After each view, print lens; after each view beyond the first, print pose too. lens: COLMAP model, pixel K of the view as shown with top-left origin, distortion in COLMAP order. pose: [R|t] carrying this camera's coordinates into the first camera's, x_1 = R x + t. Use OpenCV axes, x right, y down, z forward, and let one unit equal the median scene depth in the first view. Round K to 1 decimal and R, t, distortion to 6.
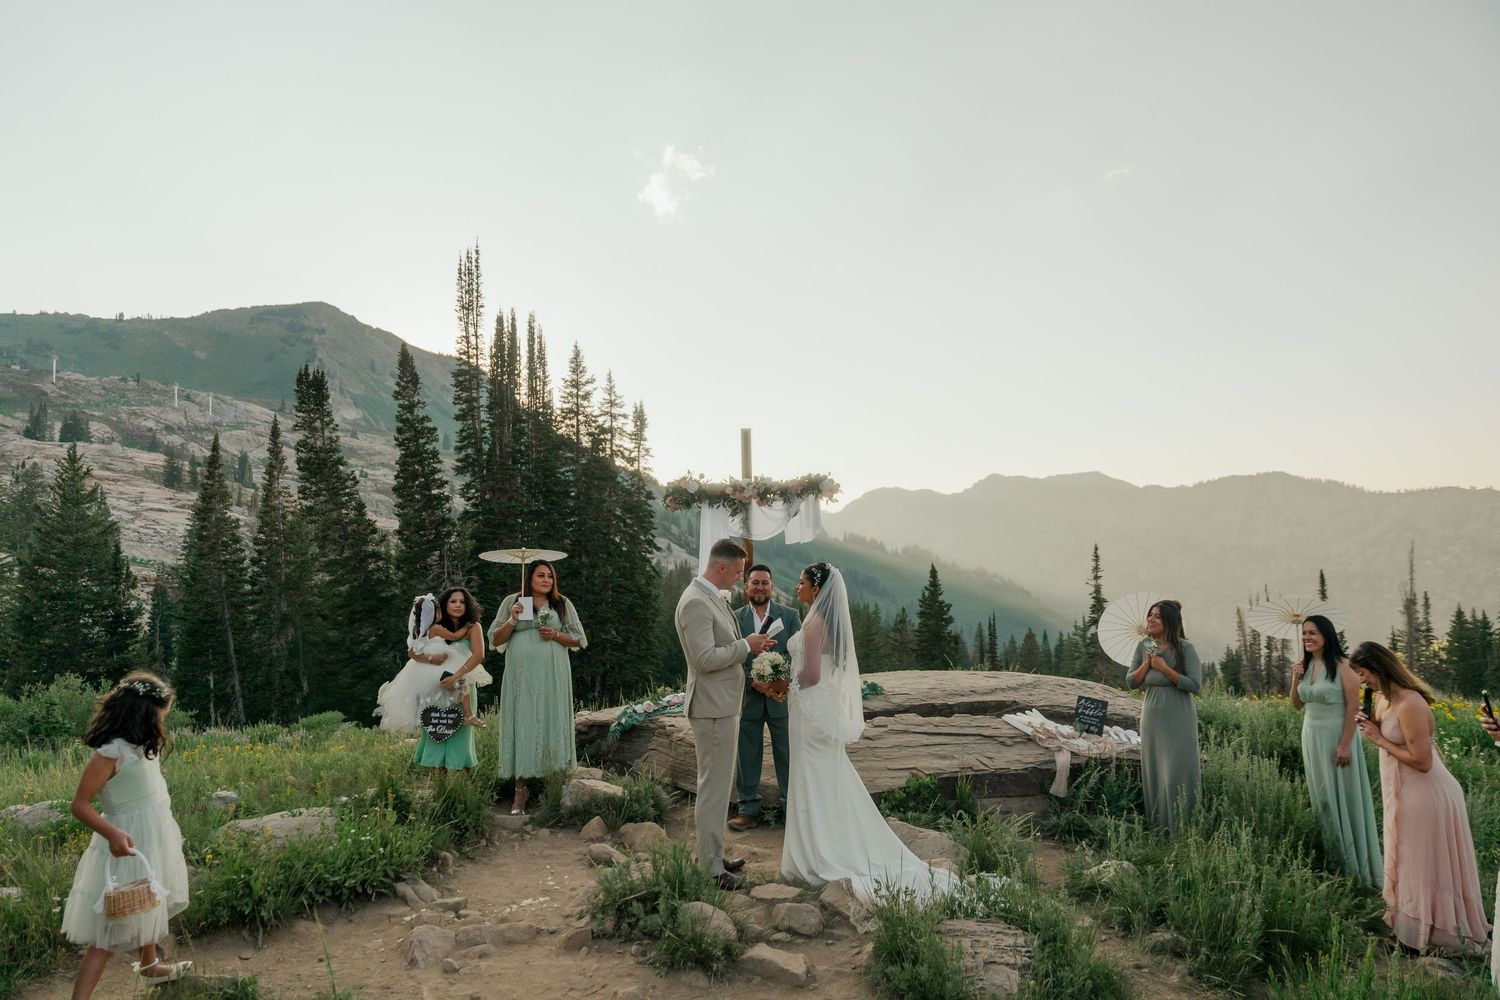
lens RADIAL K [[1047.3, 0, 754.5], [0, 1047.3, 483.5], [0, 0, 1]] dist [-0.005516, -0.000965]
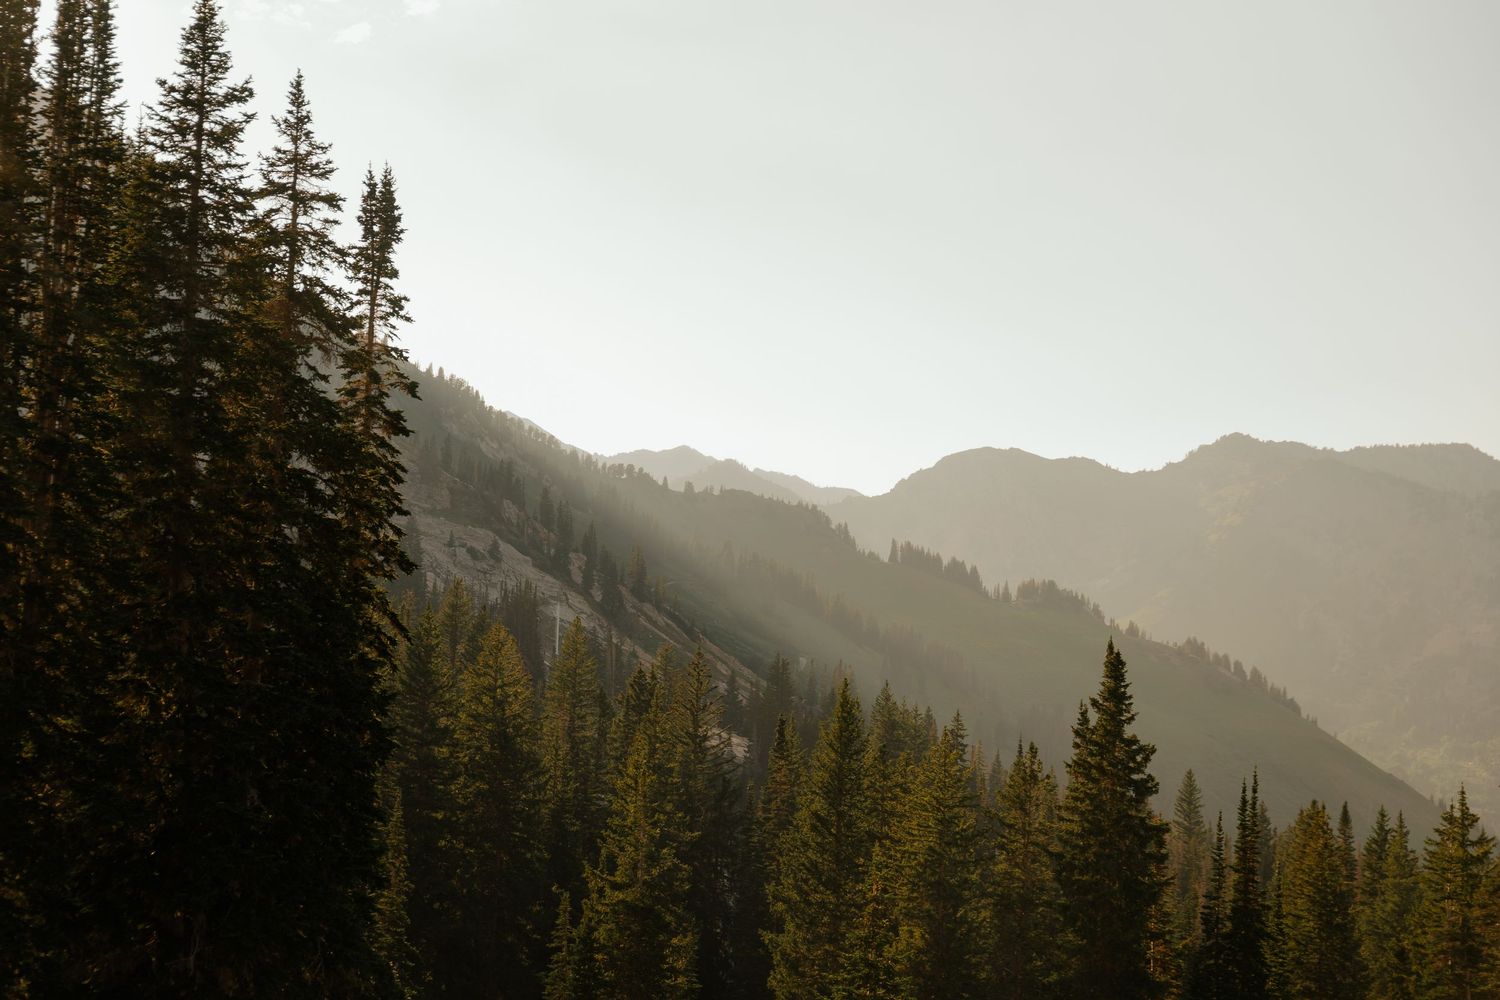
lens RADIAL K [[2276.2, 0, 750.0], [0, 2276.2, 500.0], [0, 0, 1]] dist [0.140796, 0.004142]
pose [[0.997434, 0.067892, 0.022717, 0.009594], [-0.068633, 0.997076, 0.033595, 0.002522], [-0.020370, -0.035068, 0.999177, 0.183414]]
